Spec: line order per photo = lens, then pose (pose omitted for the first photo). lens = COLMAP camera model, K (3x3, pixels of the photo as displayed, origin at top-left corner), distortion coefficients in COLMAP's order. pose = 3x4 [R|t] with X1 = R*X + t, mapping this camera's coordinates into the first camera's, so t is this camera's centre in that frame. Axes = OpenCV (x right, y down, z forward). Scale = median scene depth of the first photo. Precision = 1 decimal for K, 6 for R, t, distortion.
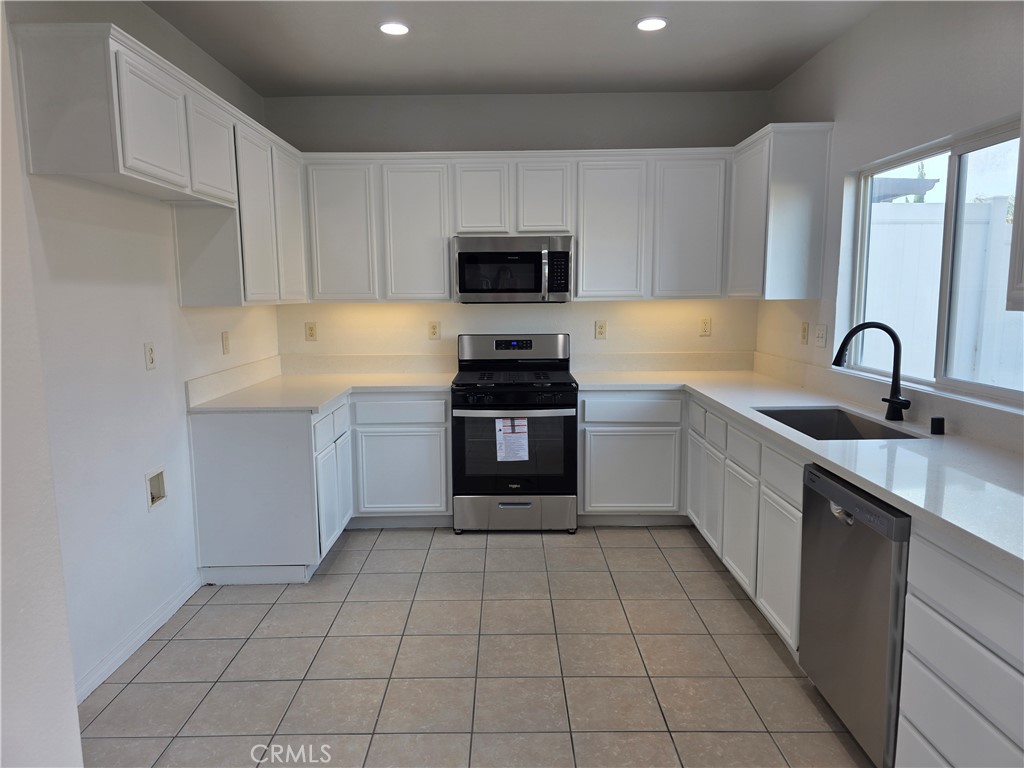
lens RADIAL K [[685.0, 0, 509.9], [0, 685.0, 381.2], [0, 0, 1]] dist [0.065727, -0.056450]
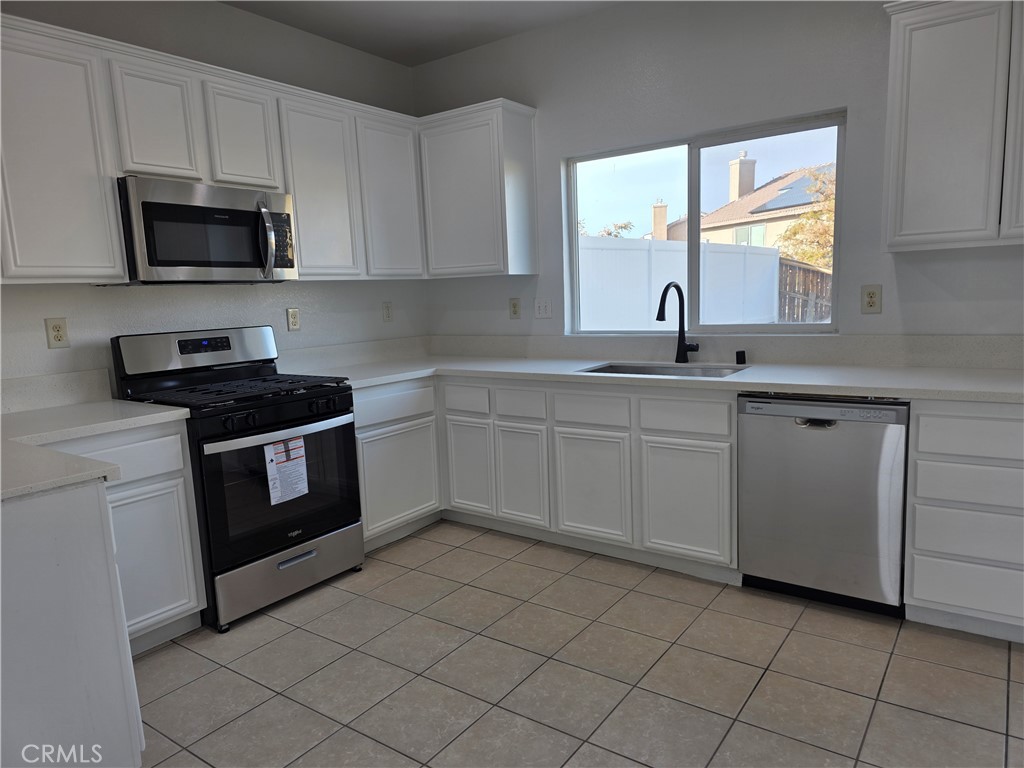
lens RADIAL K [[685.0, 0, 511.7], [0, 685.0, 390.2], [0, 0, 1]] dist [0.065727, -0.056450]
pose [[0.582583, -0.133140, 0.801792, -0.427048], [0.139841, 0.988201, 0.062485, -0.009639], [-0.800650, 0.075721, 0.594328, 0.374510]]
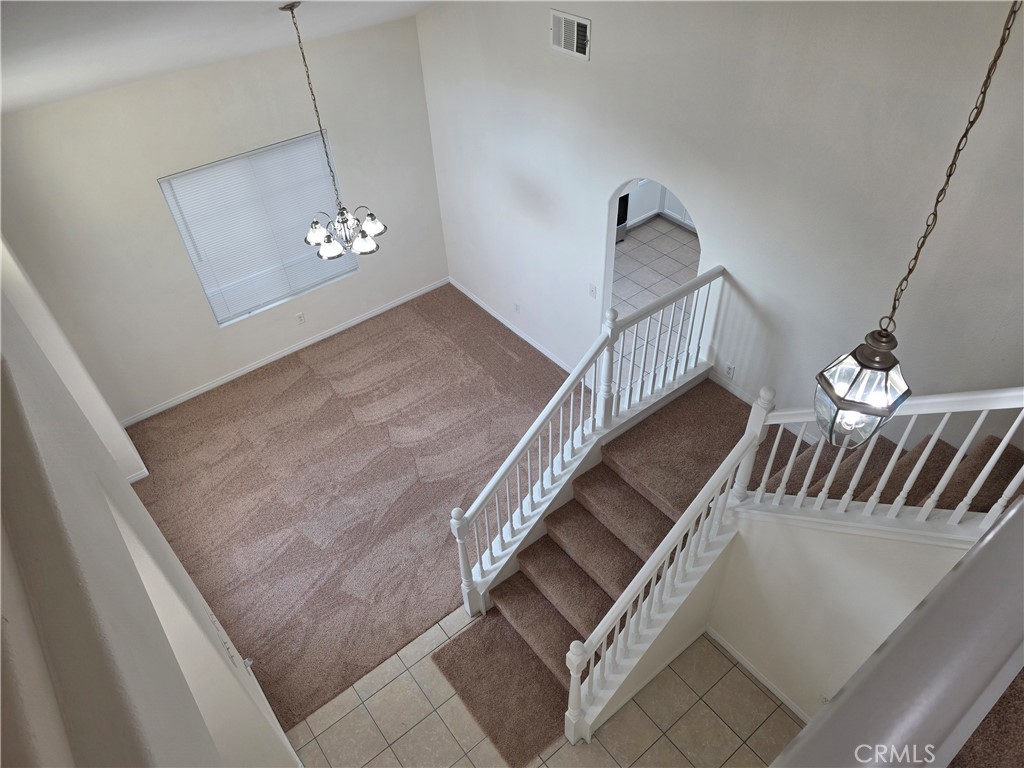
lens RADIAL K [[685.0, 0, 514.1], [0, 685.0, 383.4], [0, 0, 1]] dist [0.065727, -0.056450]
pose [[0.787107, -0.435313, 0.436995, -1.224200], [0.108494, 0.795132, 0.596653, -0.680079], [-0.607200, -0.422218, 0.673083, -0.324293]]
